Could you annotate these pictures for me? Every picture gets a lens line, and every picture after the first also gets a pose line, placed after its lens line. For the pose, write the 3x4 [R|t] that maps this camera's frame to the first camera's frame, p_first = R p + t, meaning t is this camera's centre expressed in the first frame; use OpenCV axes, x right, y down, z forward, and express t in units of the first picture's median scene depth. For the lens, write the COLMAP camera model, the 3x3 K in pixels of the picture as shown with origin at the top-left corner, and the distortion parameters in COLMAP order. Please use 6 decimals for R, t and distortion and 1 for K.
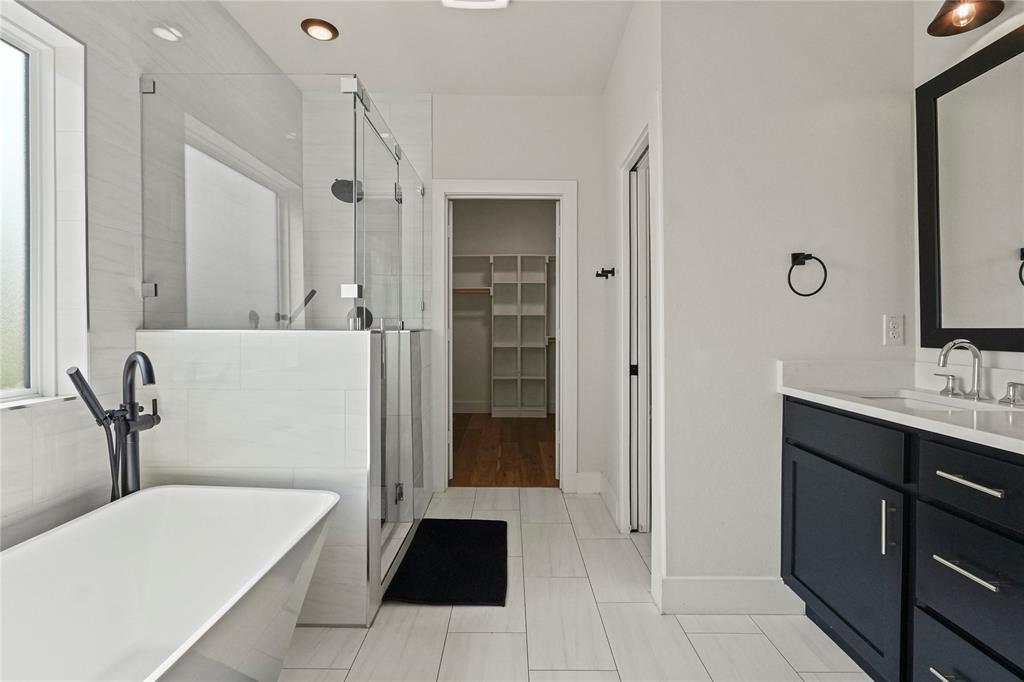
lens RADIAL K [[469.9, 0, 505.4], [0, 469.9, 329.7], [0, 0, 1]] dist [-0.000786, 0.000195]
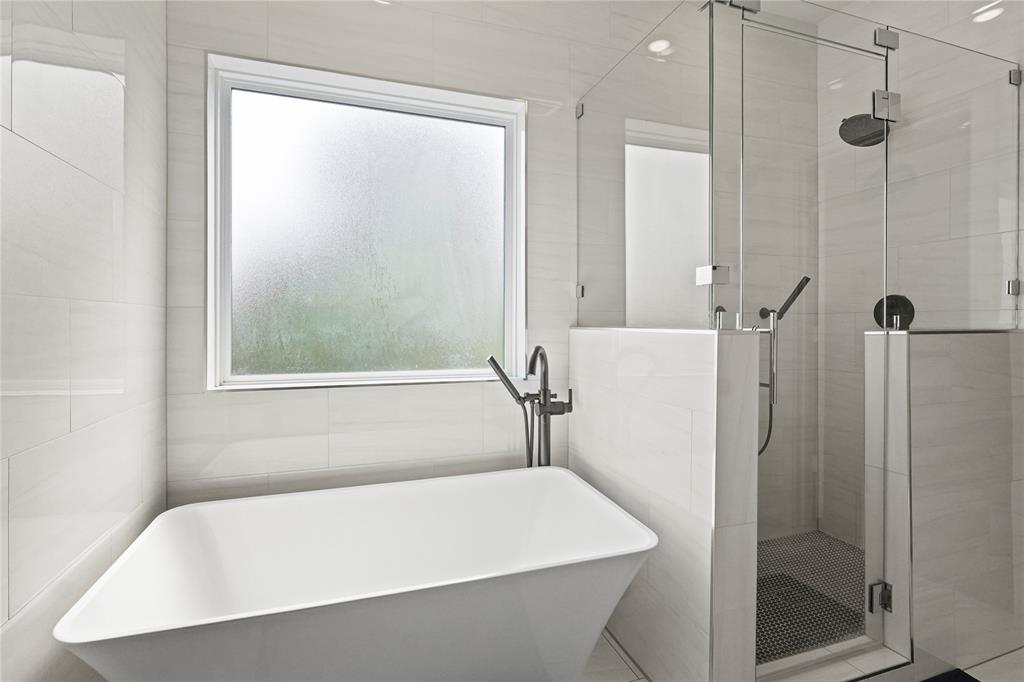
lens RADIAL K [[490.8, 0, 512.4], [0, 490.8, 326.9], [0, 0, 1]] dist [-0.001292, -0.000136]
pose [[0.335268, 0.002657, -0.942119, 0.292228], [-0.007231, 0.999974, 0.000247, 0.000037], [0.942095, 0.006730, 0.335278, 0.459295]]
